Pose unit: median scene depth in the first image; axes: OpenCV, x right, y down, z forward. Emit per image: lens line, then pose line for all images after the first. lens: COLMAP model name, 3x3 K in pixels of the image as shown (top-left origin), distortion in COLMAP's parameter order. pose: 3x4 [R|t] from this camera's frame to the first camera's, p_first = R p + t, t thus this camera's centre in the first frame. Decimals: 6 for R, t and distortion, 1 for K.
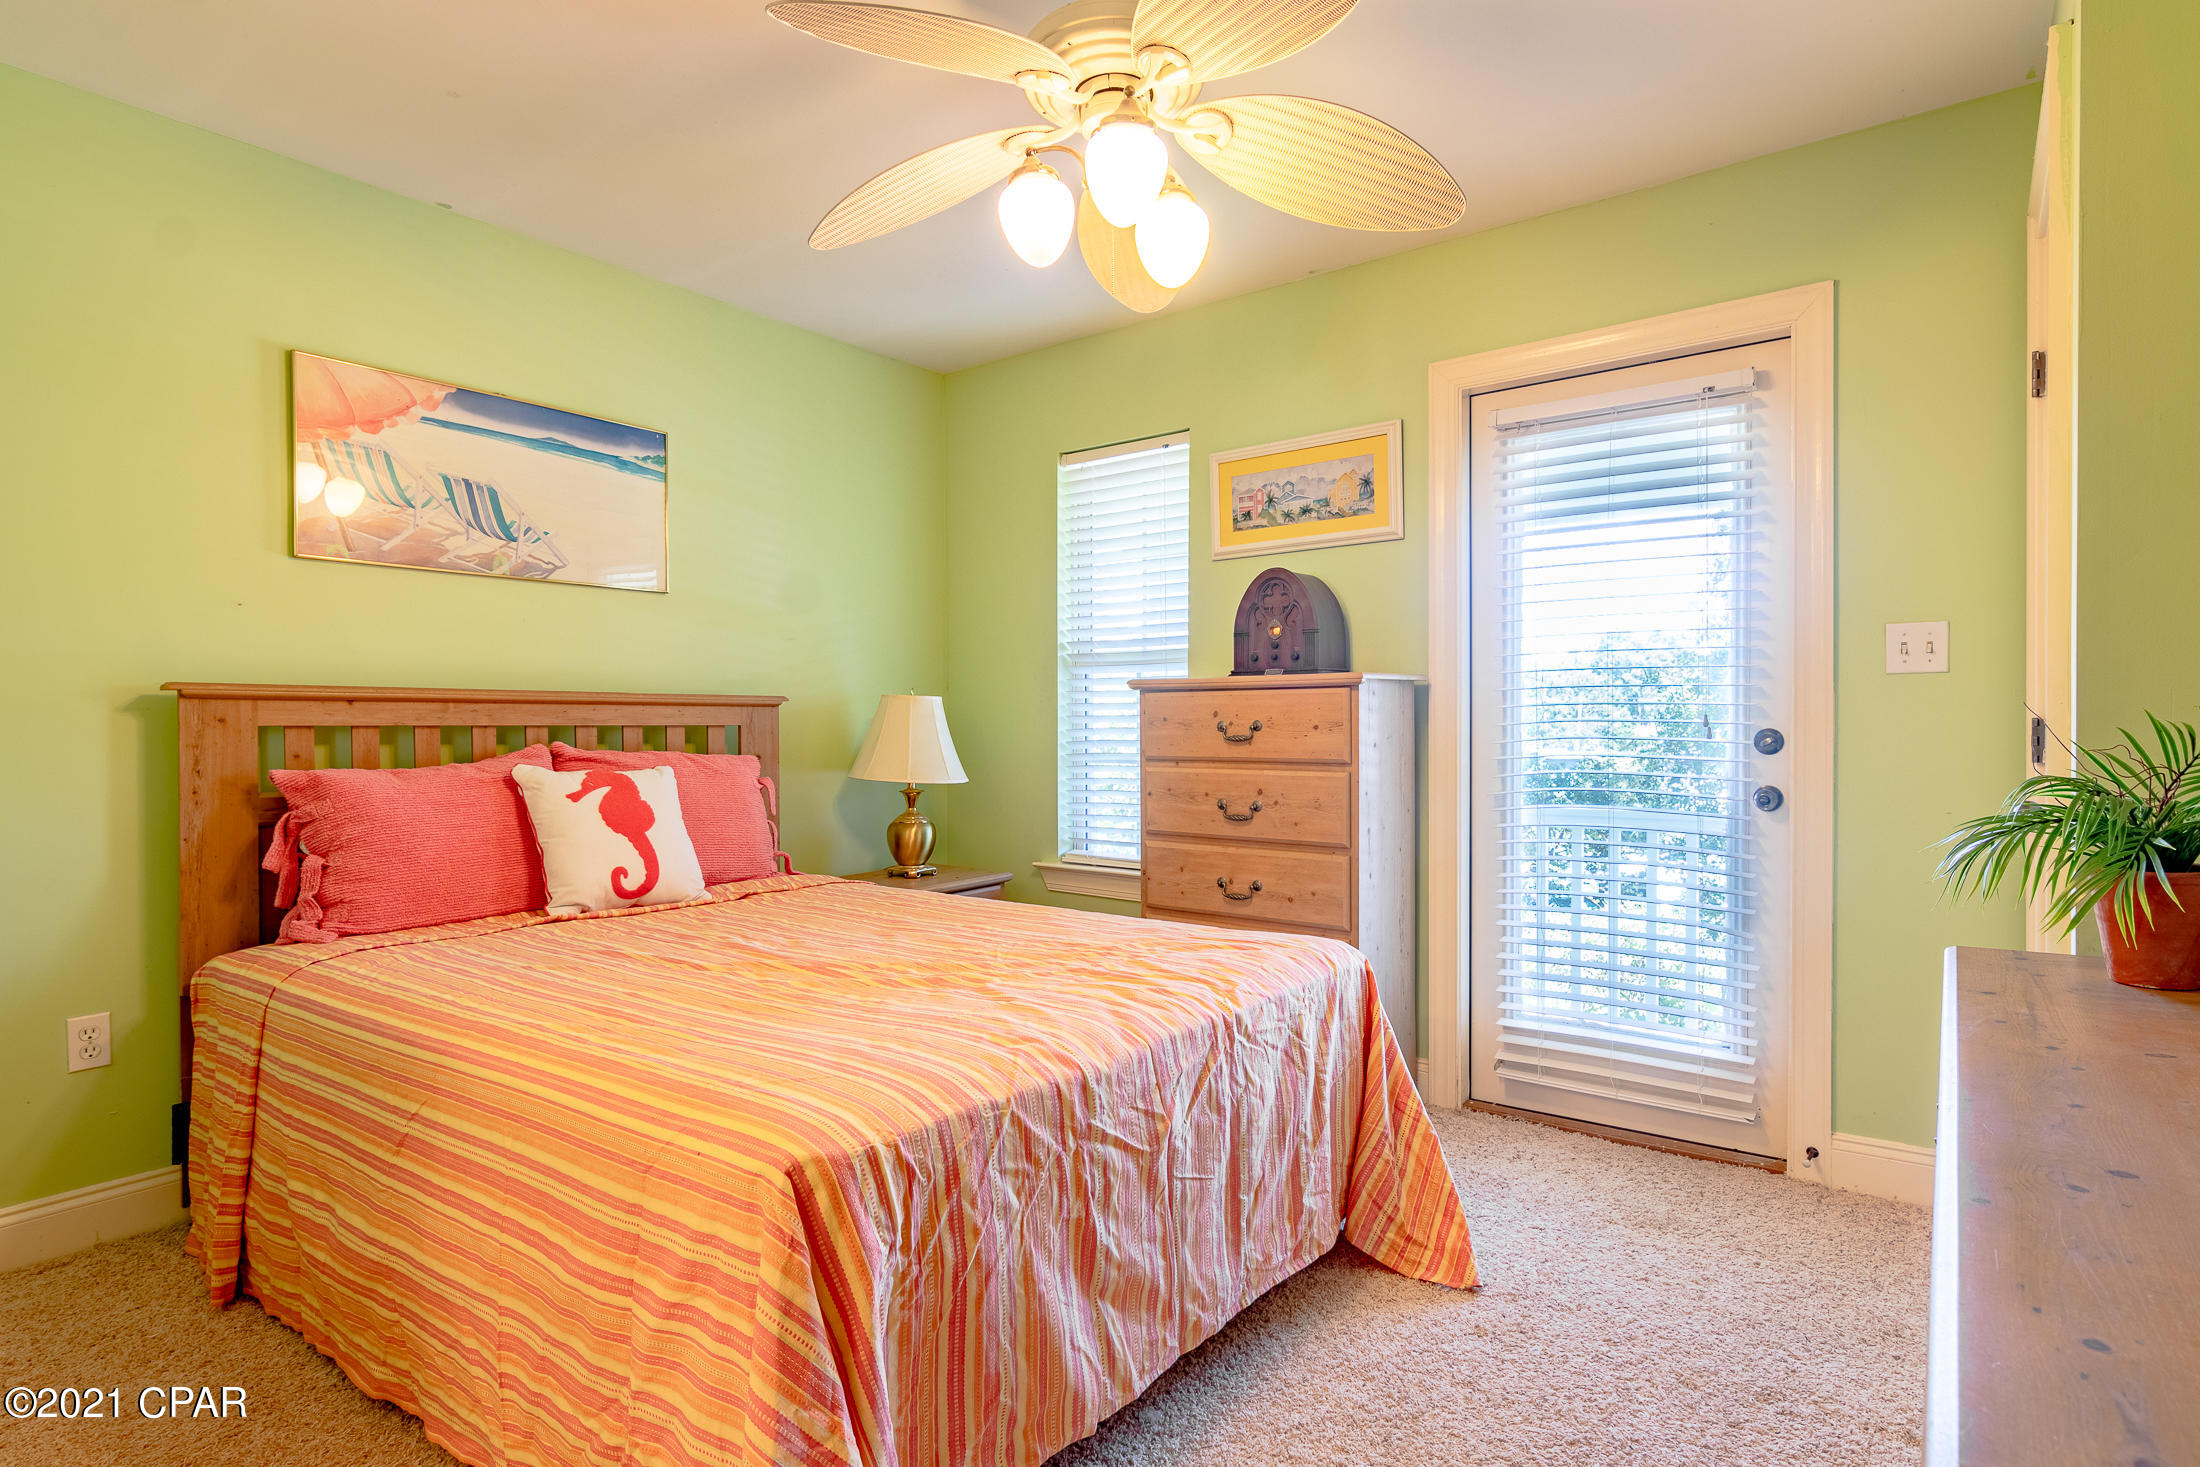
lens RADIAL K [[1165.5, 0, 1081.0], [0, 1165.5, 737.3], [0, 0, 1]] dist [-0.002803, 0.000481]
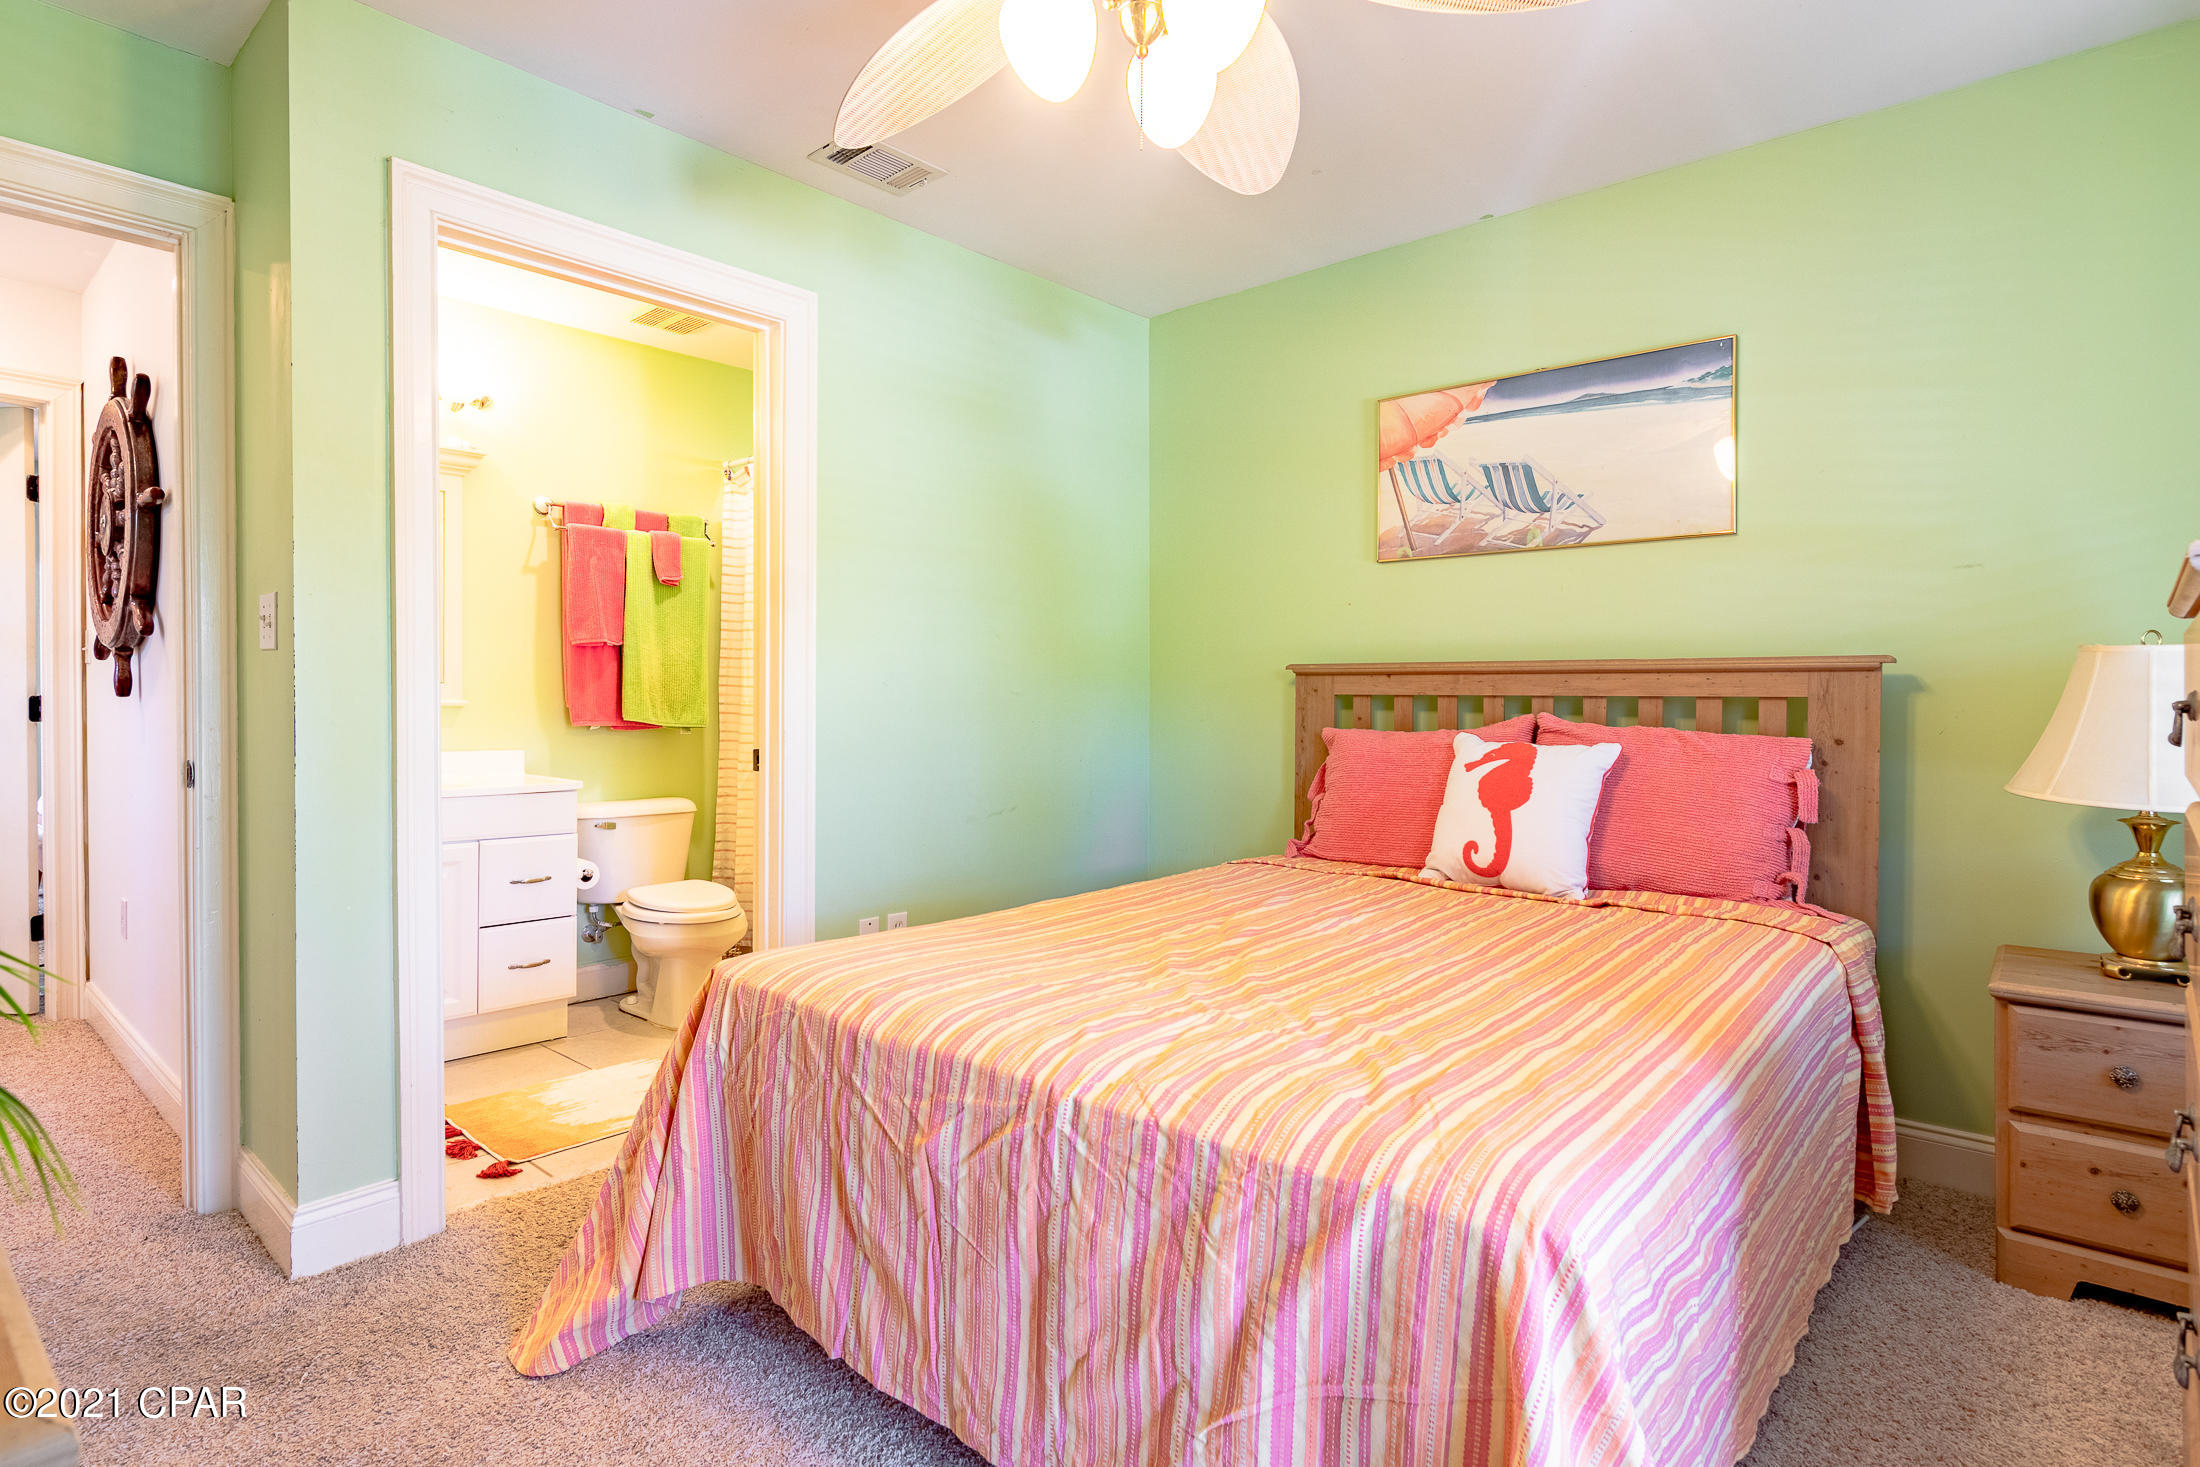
lens RADIAL K [[1165.5, 0, 1072.1], [0, 1165.5, 700.2], [0, 0, 1]] dist [-0.002803, 0.000481]
pose [[-0.100923, 0.009416, -0.994850, 0.960998], [-0.014385, 0.999837, 0.010922, -0.019497], [0.994790, 0.015413, -0.100771, 1.212016]]
